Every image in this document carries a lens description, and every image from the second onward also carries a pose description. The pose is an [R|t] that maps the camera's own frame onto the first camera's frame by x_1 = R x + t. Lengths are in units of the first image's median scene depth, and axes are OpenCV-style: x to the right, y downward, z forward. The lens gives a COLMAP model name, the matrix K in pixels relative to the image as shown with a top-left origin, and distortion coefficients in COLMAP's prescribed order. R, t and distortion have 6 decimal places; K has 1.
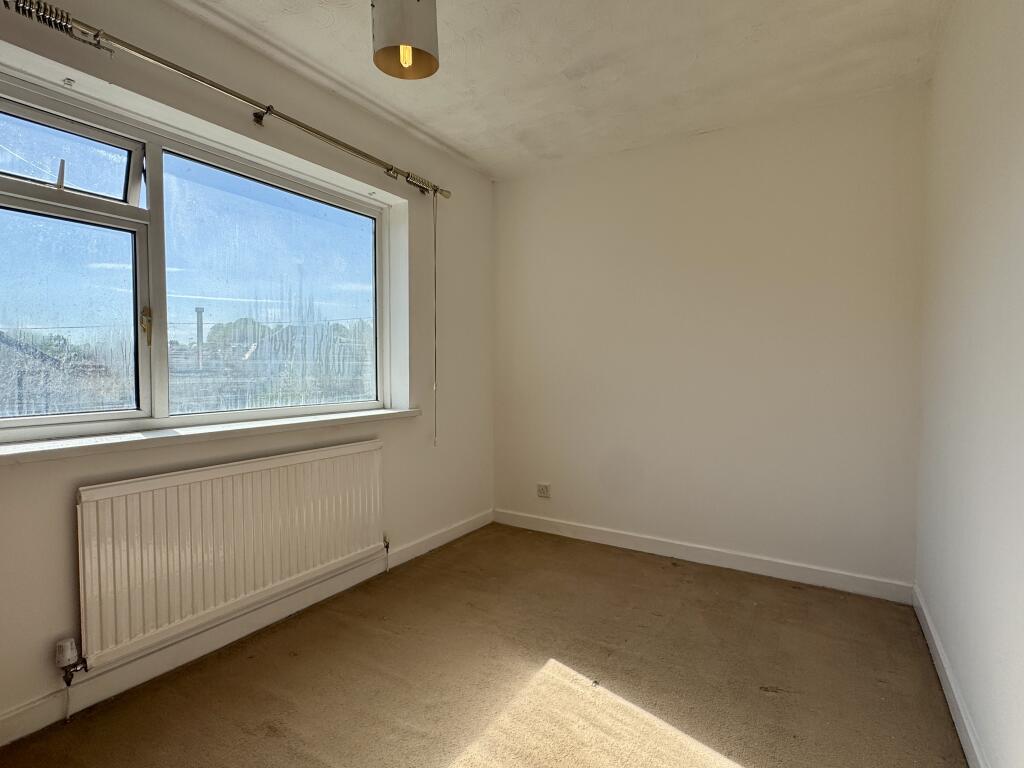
lens RADIAL K [[509.2, 0, 511.0], [0, 509.2, 384.0], [0, 0, 1]] dist [-0.002876, 0.000704]
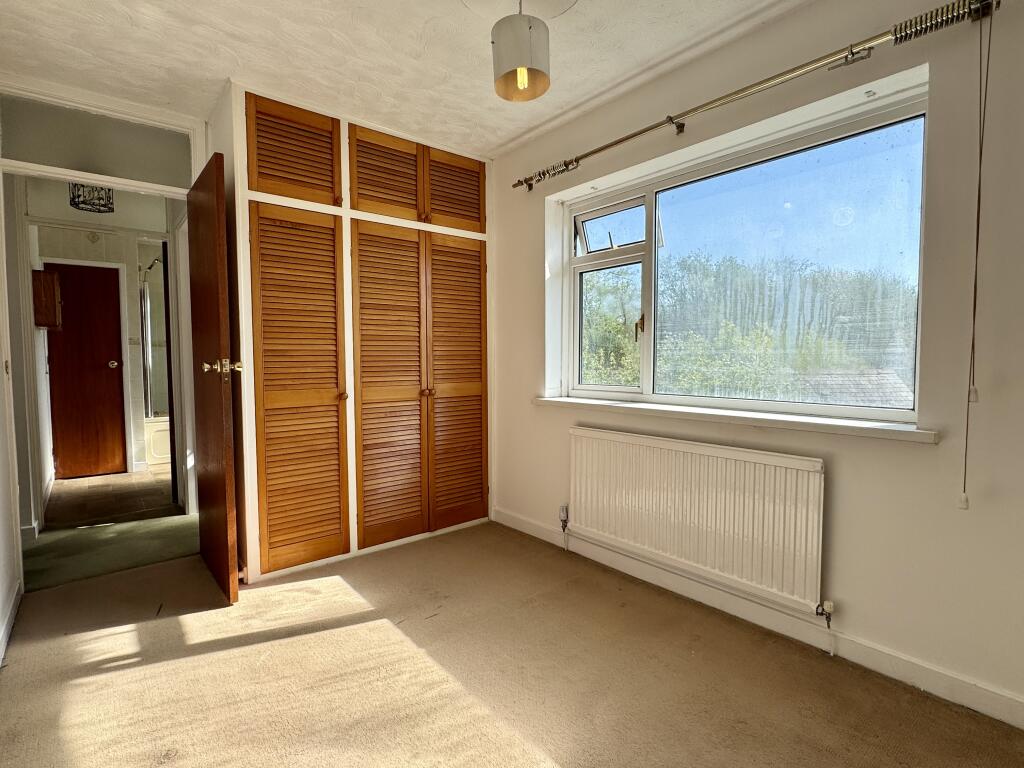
lens RADIAL K [[509.2, 0, 511.0], [0, 509.2, 384.0], [0, 0, 1]] dist [-0.002876, 0.000704]
pose [[-0.301636, 0.045970, -0.952314, 0.639812], [-0.033744, 0.997696, 0.058849, -0.025407], [0.952826, 0.049885, -0.299390, 0.955460]]
